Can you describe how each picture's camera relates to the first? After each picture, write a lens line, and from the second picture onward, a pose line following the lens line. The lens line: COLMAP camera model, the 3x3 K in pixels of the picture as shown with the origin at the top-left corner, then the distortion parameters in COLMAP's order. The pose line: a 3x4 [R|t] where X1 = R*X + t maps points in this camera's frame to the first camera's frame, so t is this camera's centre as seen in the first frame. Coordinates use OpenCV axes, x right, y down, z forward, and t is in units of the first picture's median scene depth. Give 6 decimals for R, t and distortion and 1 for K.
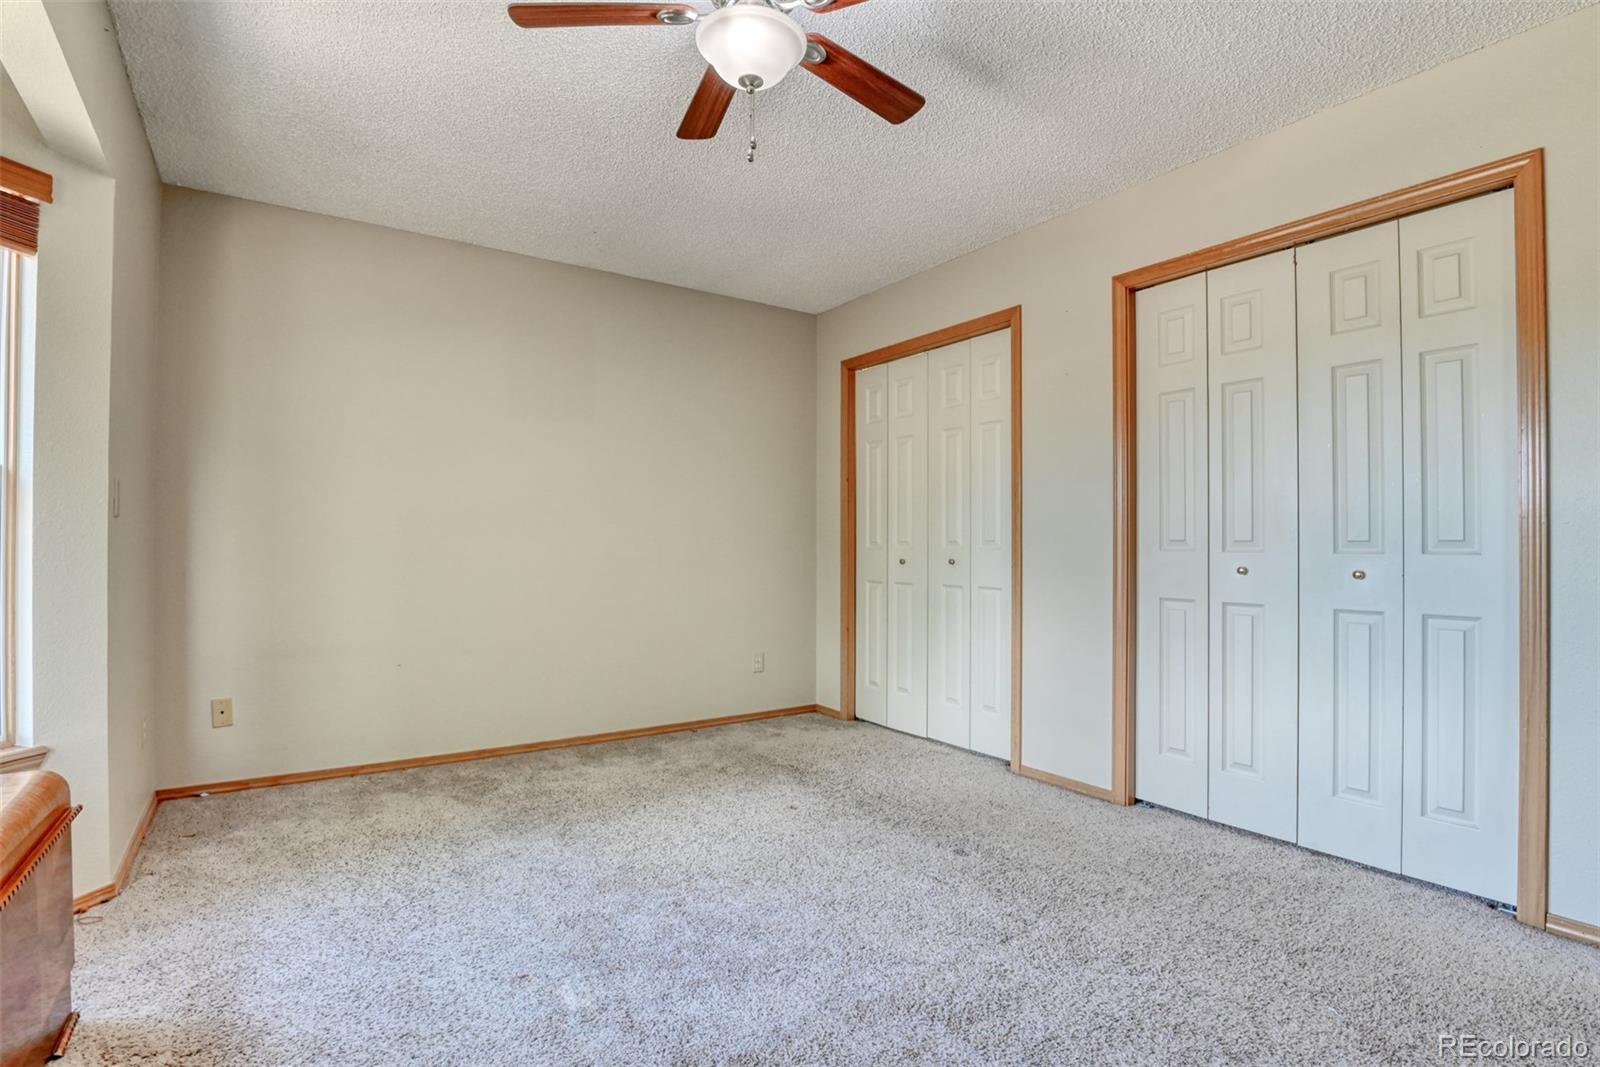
lens RADIAL K [[787.1, 0, 800.0], [0, 787.1, 533.5], [0, 0, 1]] dist [-0.039105, -0.000209]
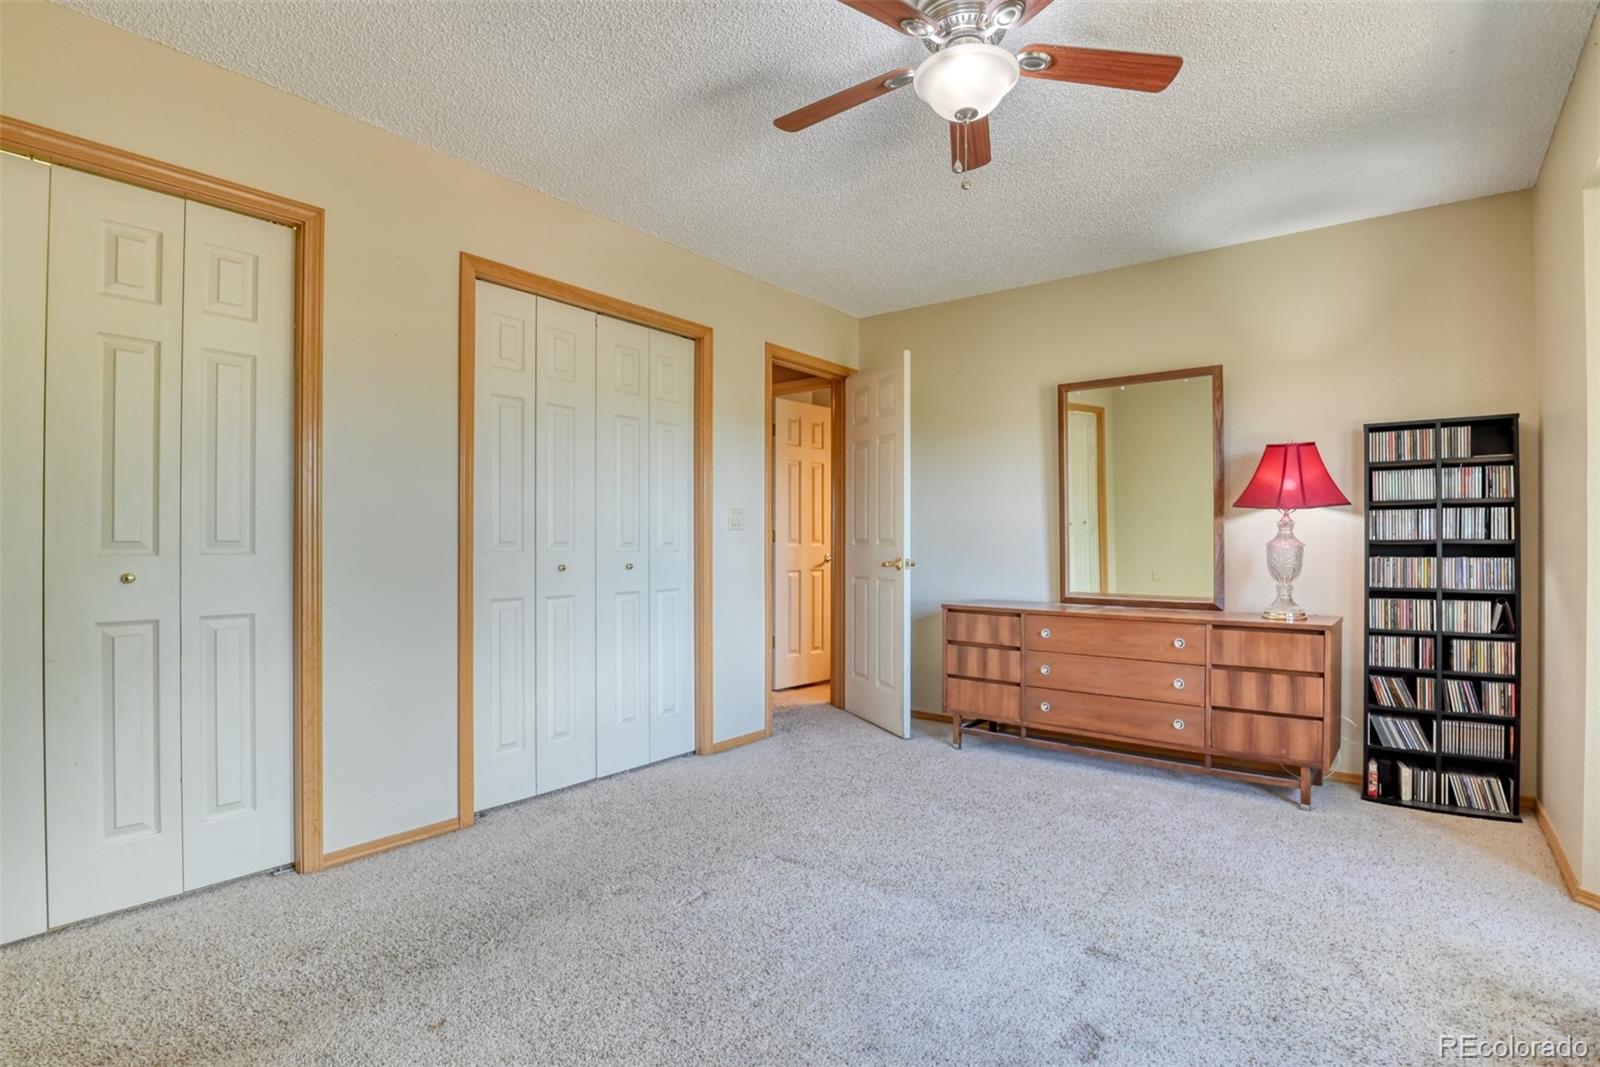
lens RADIAL K [[787.1, 0, 800.0], [0, 787.1, 533.5], [0, 0, 1]] dist [-0.039105, -0.000209]
pose [[-0.293329, 0.007189, 0.955984, -0.642267], [-0.008330, 0.999915, -0.010075, 0.005944], [-0.955975, -0.010919, -0.293244, 0.968291]]
